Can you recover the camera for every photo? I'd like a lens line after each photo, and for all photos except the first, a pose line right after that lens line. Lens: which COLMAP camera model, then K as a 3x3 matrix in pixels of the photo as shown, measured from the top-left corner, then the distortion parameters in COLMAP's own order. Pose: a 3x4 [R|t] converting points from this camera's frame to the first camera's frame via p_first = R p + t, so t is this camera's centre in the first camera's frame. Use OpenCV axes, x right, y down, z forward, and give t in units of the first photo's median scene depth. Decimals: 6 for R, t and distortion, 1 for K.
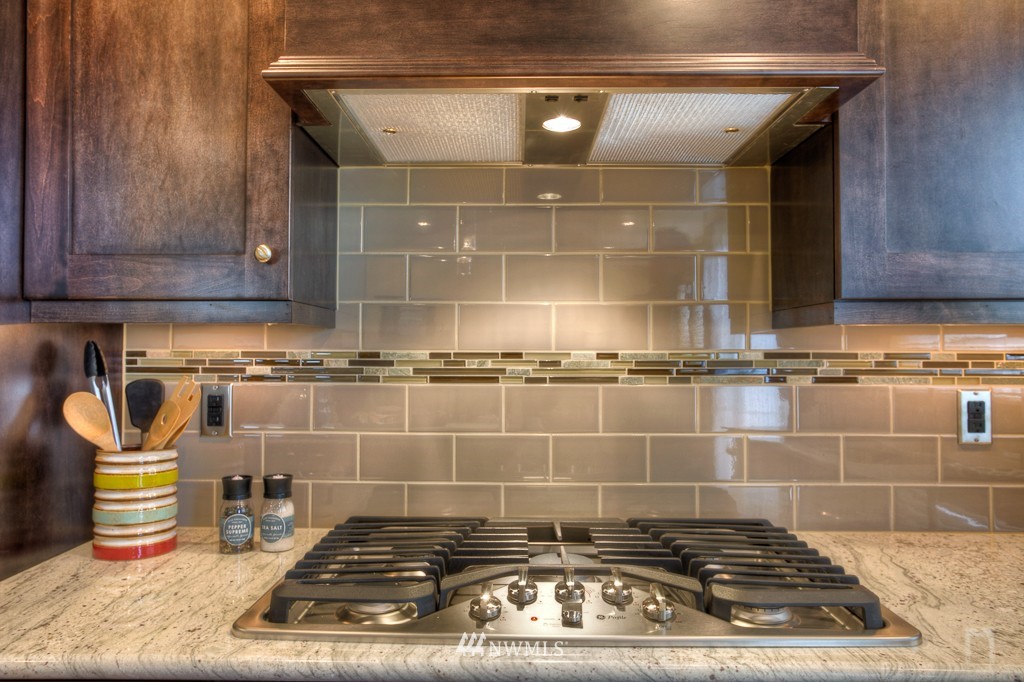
lens RADIAL K [[768.8, 0, 511.1], [0, 768.8, 341.2], [0, 0, 1]] dist [-0.000472, -0.000113]
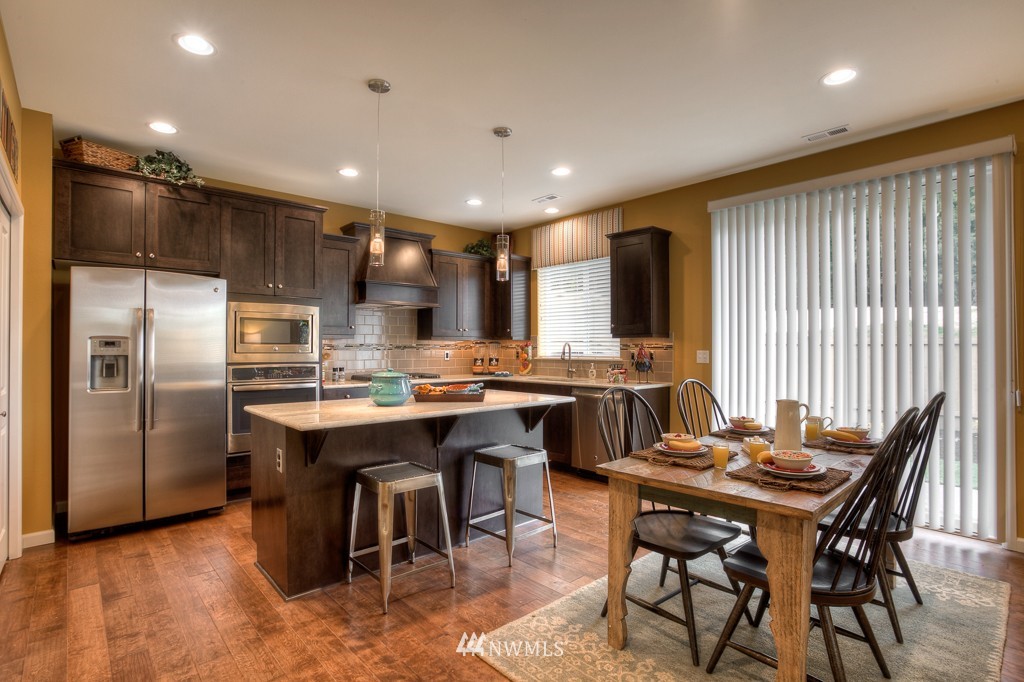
lens RADIAL K [[500.9, 0, 511.9], [0, 500.9, 342.2], [0, 0, 1]] dist [-0.050876, 0.019593]
pose [[0.738794, 0.001823, 0.673929, -1.587561], [-0.008652, 0.999940, 0.006781, -0.032163], [-0.673876, -0.010840, 0.738765, -2.127954]]
